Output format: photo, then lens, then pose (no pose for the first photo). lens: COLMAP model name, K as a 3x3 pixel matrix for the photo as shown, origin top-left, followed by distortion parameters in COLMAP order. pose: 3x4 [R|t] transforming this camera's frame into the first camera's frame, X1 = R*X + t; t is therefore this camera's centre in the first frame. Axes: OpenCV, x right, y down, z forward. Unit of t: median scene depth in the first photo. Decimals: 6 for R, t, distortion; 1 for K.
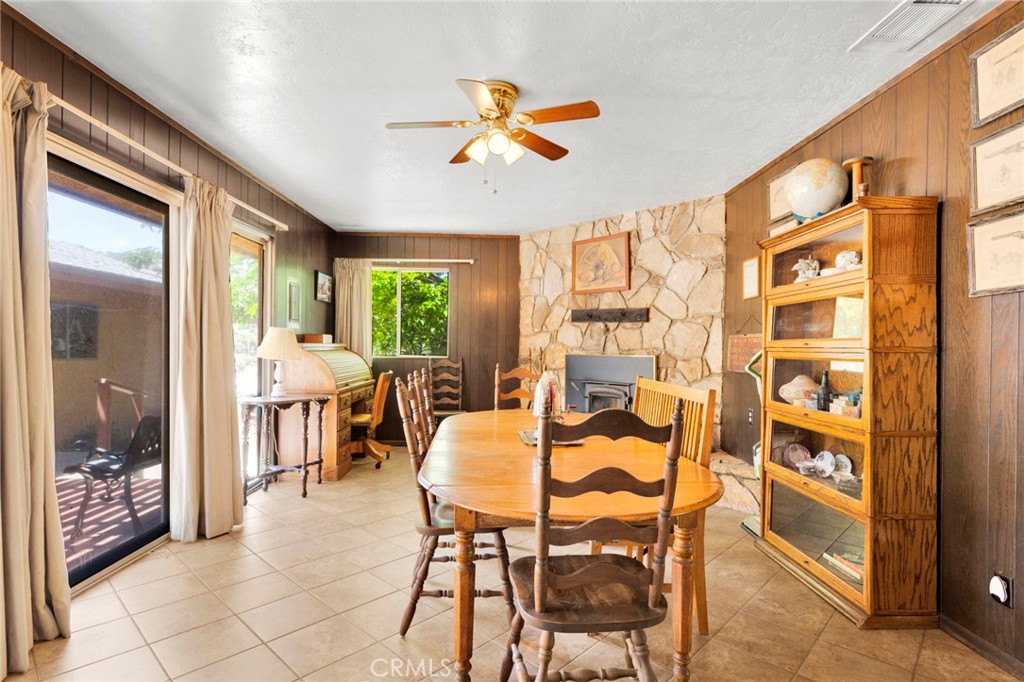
lens RADIAL K [[517.3, 0, 515.7], [0, 517.3, 351.5], [0, 0, 1]] dist [-0.000164, 0.001244]
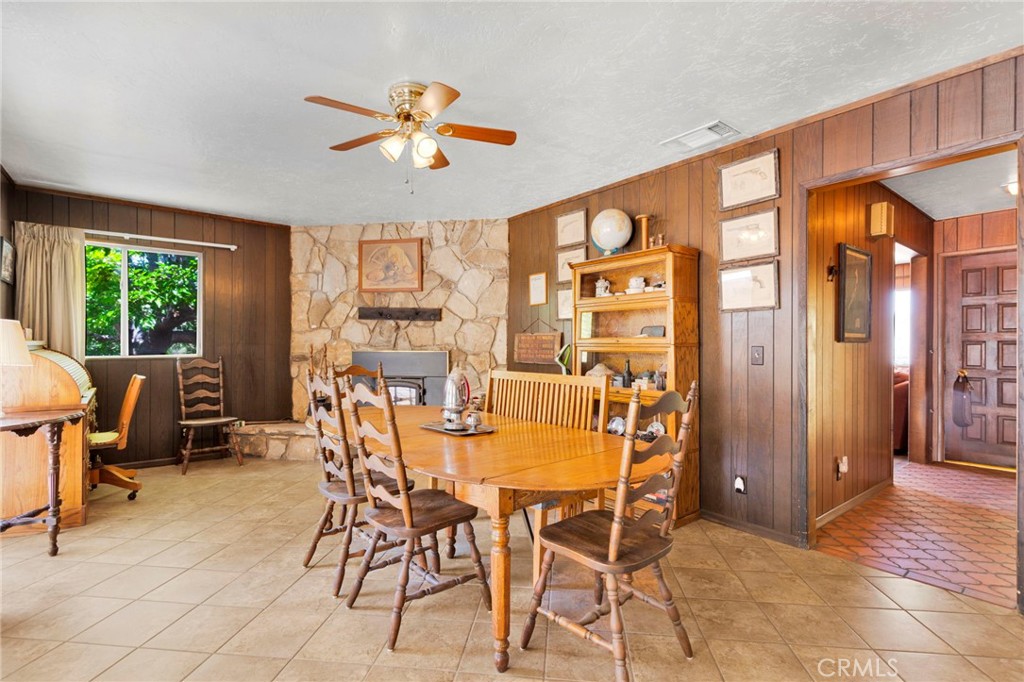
lens RADIAL K [[482.1, 0, 513.7], [0, 482.1, 346.6], [0, 0, 1]] dist [0.001389, 0.000904]
pose [[0.802866, -0.010157, 0.596072, -0.233165], [0.009843, 0.999944, 0.003781, -0.003792], [-0.596078, 0.002832, 0.802922, 0.062650]]
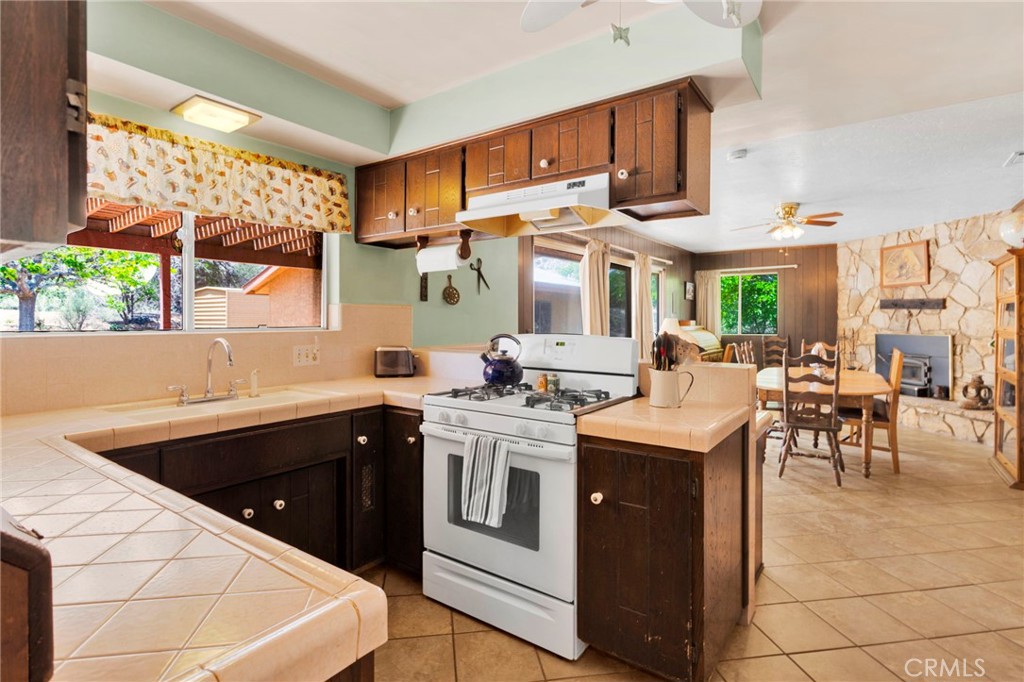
lens RADIAL K [[495.8, 0, 512.0], [0, 495.8, 328.8], [0, 0, 1]] dist [0.000398, 0.000386]
pose [[0.790244, -0.000439, -0.612792, 0.155152], [0.002347, 0.999995, 0.002310, -0.012635], [0.612788, -0.003264, 0.790241, -0.626943]]
